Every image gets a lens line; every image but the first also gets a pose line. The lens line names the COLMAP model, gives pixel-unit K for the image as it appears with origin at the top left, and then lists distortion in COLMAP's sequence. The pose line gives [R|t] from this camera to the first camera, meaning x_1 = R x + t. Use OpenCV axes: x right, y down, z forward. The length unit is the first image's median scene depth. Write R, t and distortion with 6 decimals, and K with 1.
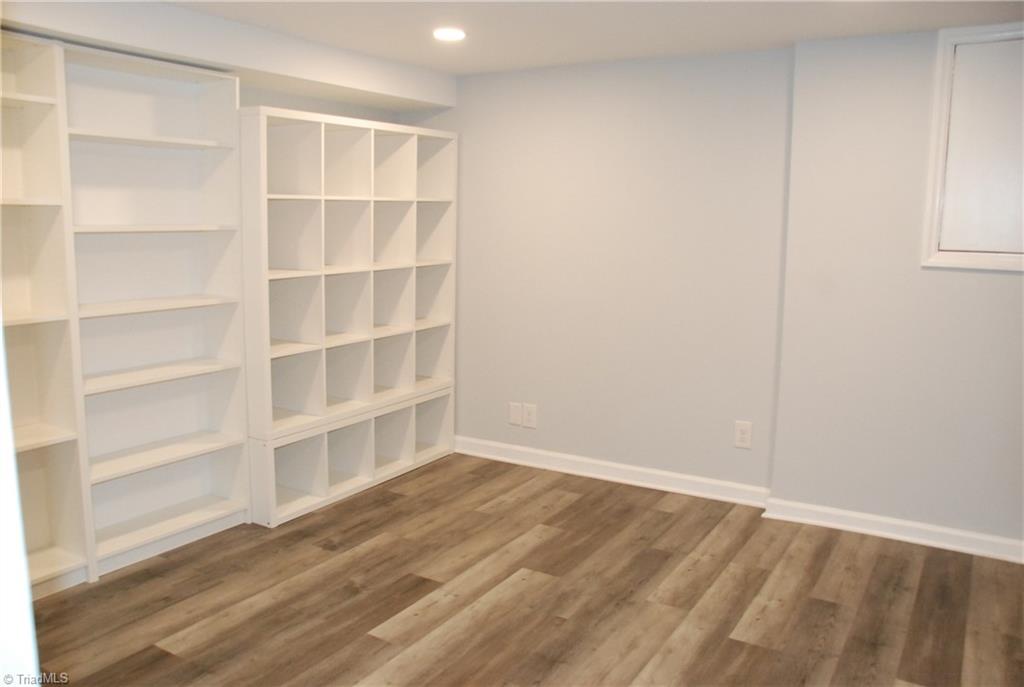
lens RADIAL K [[830.6, 0, 511.8], [0, 830.6, 359.4], [0, 0, 1]] dist [-0.167875, 0.175416]
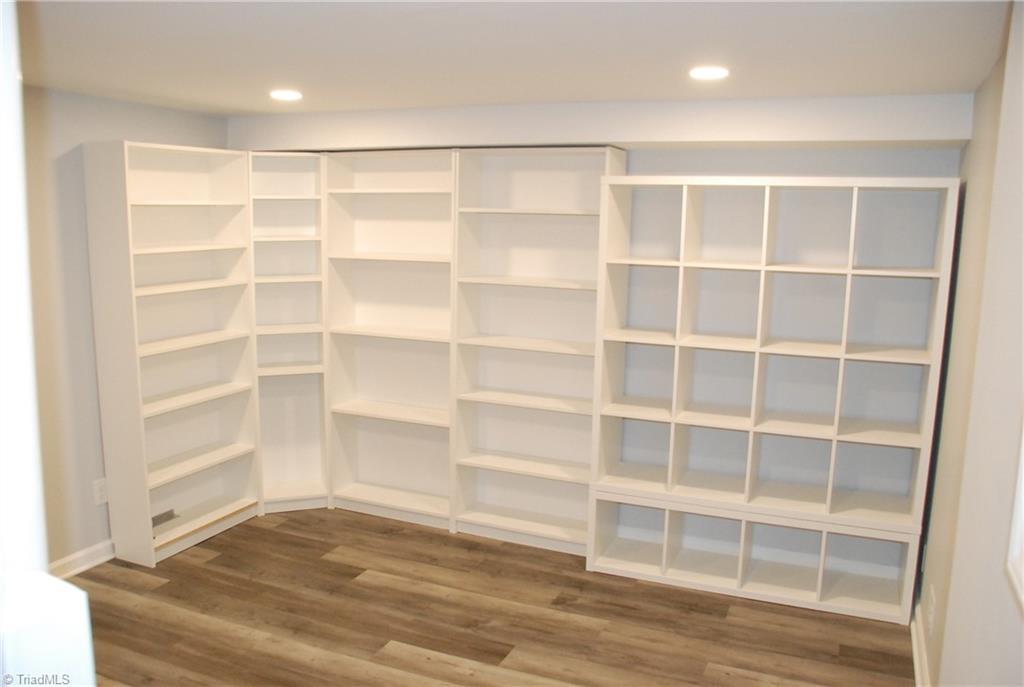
lens RADIAL K [[830.6, 0, 511.8], [0, 830.6, 359.4], [0, 0, 1]] dist [-0.167875, 0.175416]
pose [[0.125501, 0.154051, -0.980060, 0.756668], [-0.186230, 0.973968, 0.129246, -0.195157], [0.974458, 0.166297, 0.150923, 0.756742]]
